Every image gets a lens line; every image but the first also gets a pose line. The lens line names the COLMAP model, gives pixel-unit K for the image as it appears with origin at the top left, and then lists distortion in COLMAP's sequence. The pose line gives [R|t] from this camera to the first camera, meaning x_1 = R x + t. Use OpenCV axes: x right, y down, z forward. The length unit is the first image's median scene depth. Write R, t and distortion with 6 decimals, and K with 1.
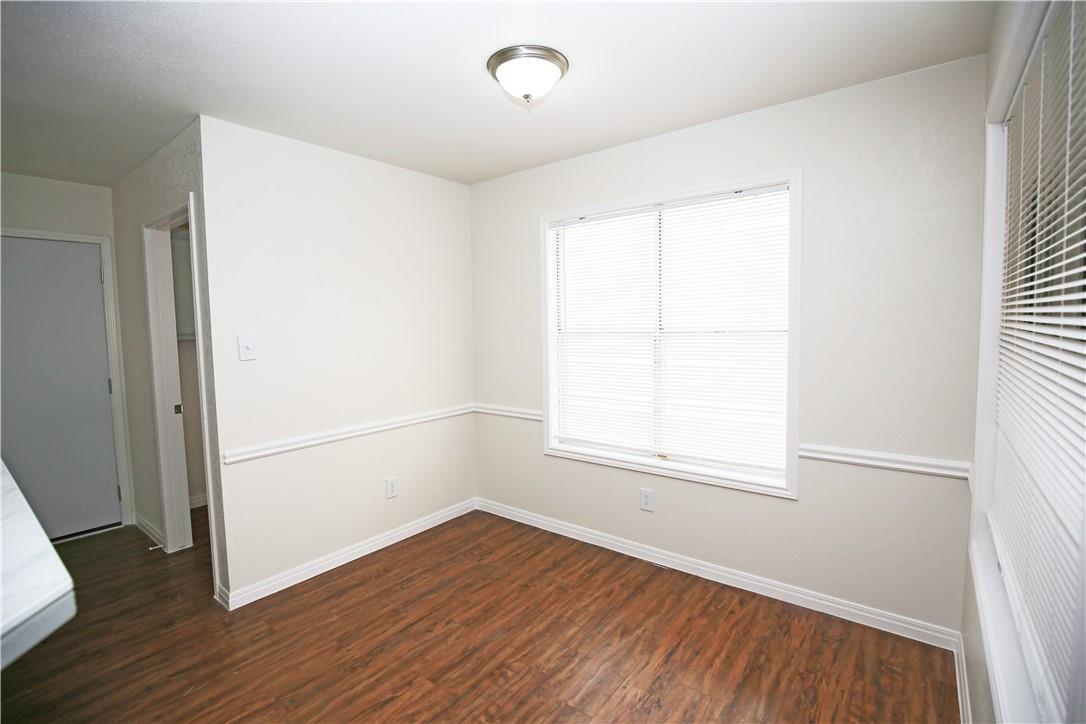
lens RADIAL K [[497.0, 0, 544.7], [0, 497.0, 359.5], [0, 0, 1]] dist [-0.034632, 0.005440]
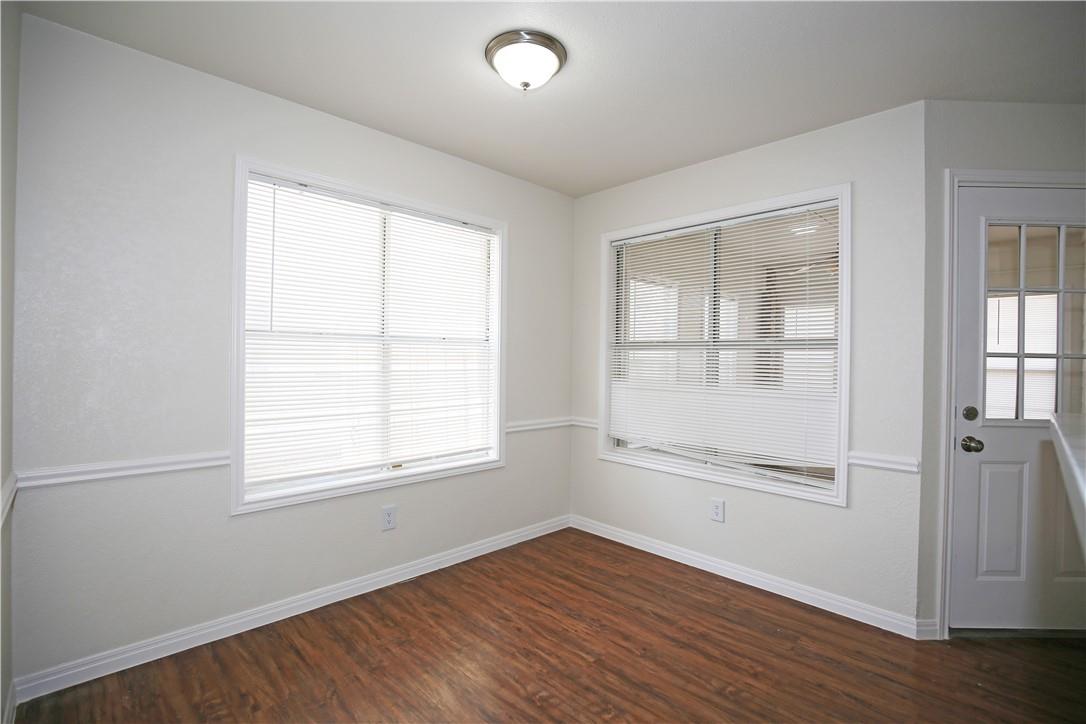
lens RADIAL K [[497.0, 0, 545.0], [0, 497.0, 364.7], [0, 0, 1]] dist [-0.034632, 0.005440]
pose [[0.127481, 0.013475, 0.991750, -0.725130], [0.057893, 0.998102, -0.021003, 0.040391], [-0.990150, 0.060092, 0.126459, 0.630623]]
